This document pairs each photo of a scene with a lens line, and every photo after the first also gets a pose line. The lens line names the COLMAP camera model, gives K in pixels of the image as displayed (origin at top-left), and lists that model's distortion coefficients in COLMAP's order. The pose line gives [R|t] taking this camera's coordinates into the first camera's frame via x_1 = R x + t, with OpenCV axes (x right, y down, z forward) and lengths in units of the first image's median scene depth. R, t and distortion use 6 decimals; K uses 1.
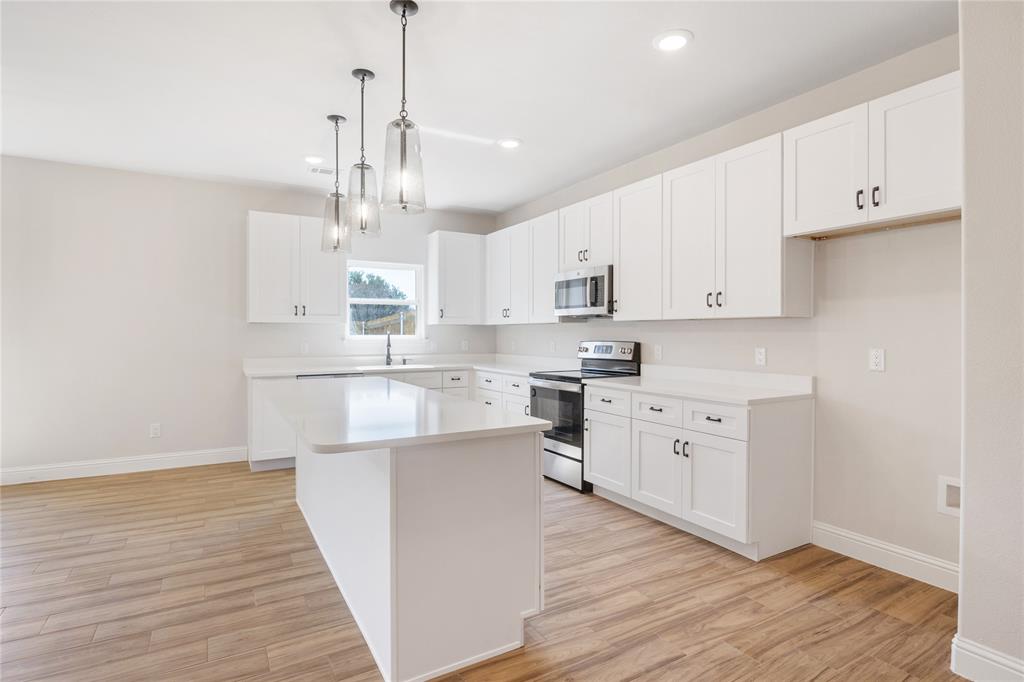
lens RADIAL K [[520.0, 0, 518.4], [0, 520.0, 340.2], [0, 0, 1]] dist [-0.010431, -0.000319]
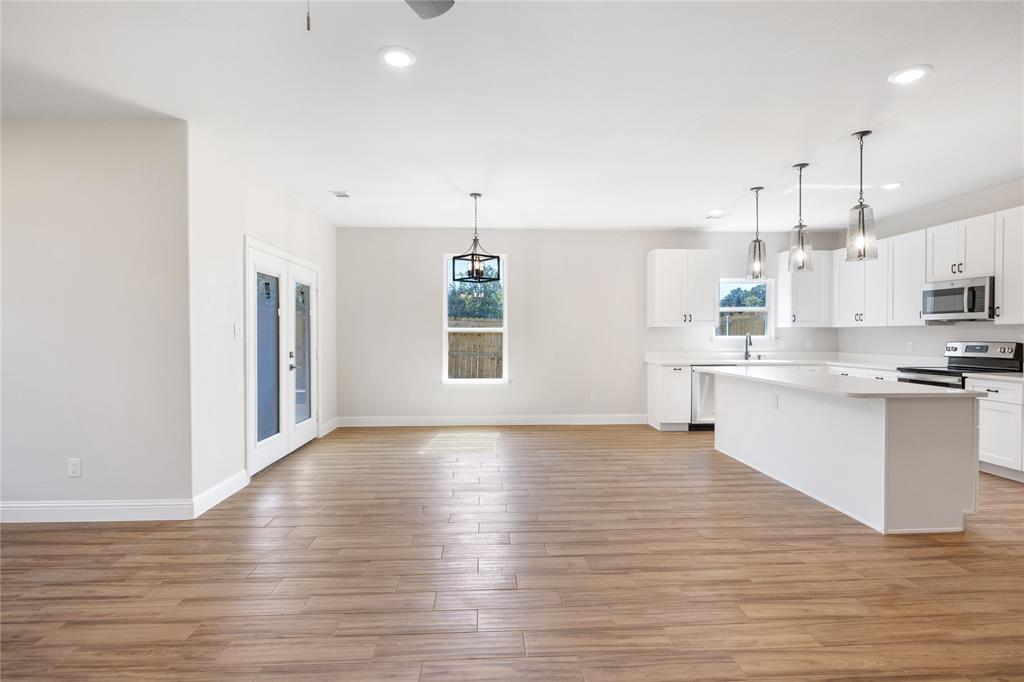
lens RADIAL K [[520.0, 0, 506.6], [0, 520.0, 339.5], [0, 0, 1]] dist [-0.010431, -0.000319]
pose [[0.887760, 0.004647, -0.460282, -0.252348], [-0.005614, 0.999984, -0.000731, 0.004052], [0.460272, 0.003233, 0.887772, -0.520967]]
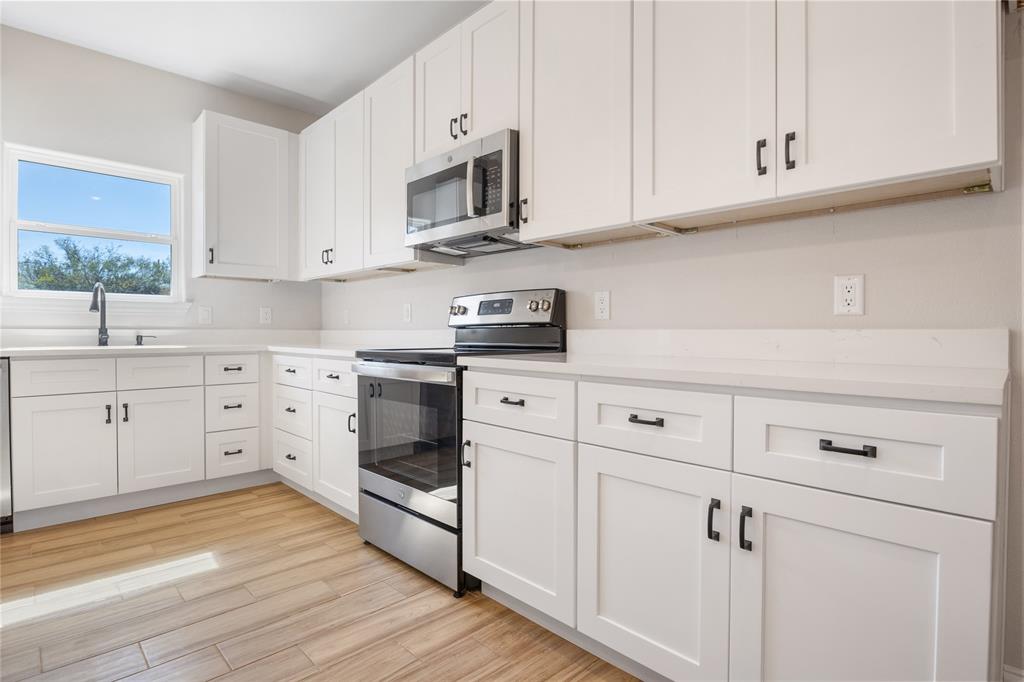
lens RADIAL K [[520.0, 0, 508.0], [0, 520.0, 336.2], [0, 0, 1]] dist [-0.010431, -0.000319]
pose [[0.973800, -0.000653, 0.227407, 0.055901], [0.001736, 0.999988, -0.004563, 0.055408], [-0.227402, 0.004838, 0.973789, 0.500834]]
